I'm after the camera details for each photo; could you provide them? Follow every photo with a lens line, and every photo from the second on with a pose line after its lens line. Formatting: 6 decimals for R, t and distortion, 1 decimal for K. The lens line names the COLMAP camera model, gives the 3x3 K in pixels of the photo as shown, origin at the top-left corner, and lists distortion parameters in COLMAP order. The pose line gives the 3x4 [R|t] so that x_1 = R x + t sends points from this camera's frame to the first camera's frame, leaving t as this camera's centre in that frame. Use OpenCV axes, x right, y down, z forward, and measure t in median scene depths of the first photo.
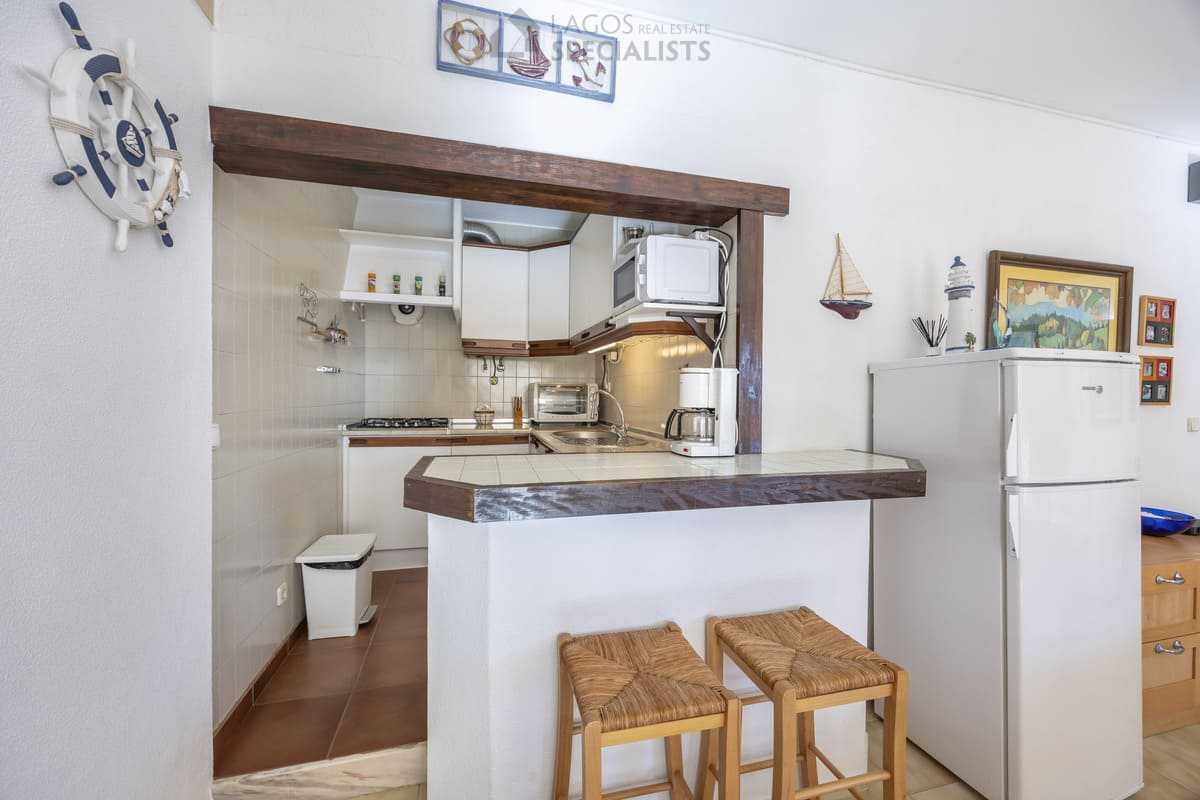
lens RADIAL K [[467.7, 0, 600.0], [0, 467.7, 400.0], [0, 0, 1]] dist [-0.000958, -0.000067]
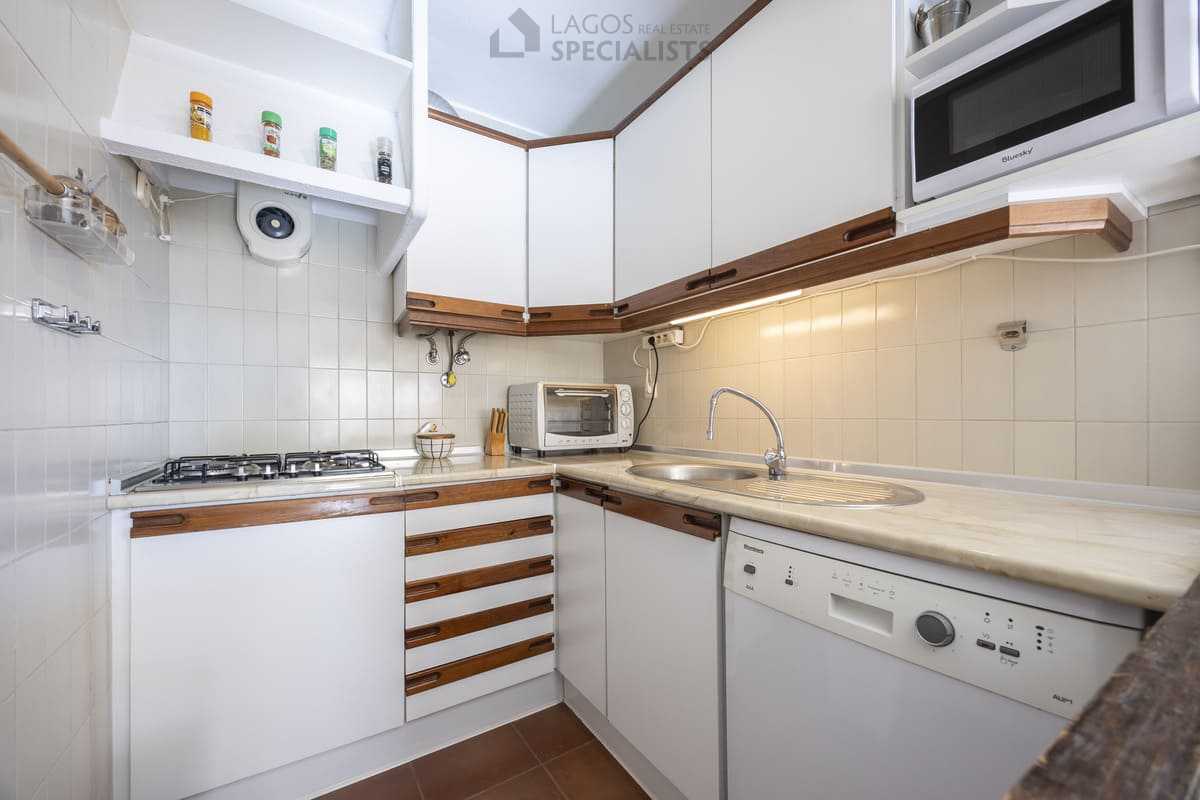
lens RADIAL K [[463.0, 0, 603.9], [0, 463.0, 414.4], [0, 0, 1]] dist [-0.010736, -0.000102]
pose [[0.948989, -0.014966, 0.314954, -0.292652], [0.019481, 0.999748, -0.011192, 0.012689], [-0.314707, 0.016756, 0.949041, 0.535077]]
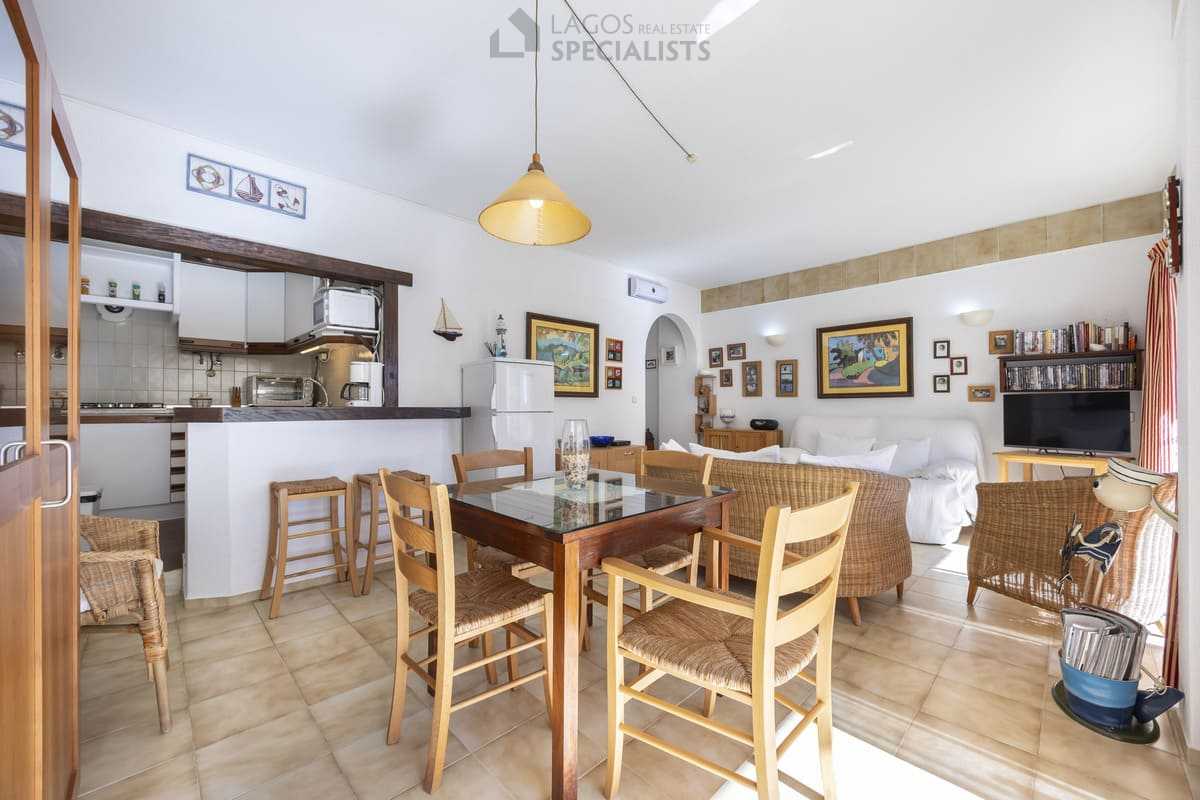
lens RADIAL K [[462.8, 0, 601.0], [0, 462.8, 405.7], [0, 0, 1]] dist [-0.000012, -0.000071]
pose [[0.872522, -0.008528, 0.488501, 0.086486], [0.013980, 0.999874, -0.007515, 0.084293], [-0.488376, 0.013386, 0.872531, -0.687054]]
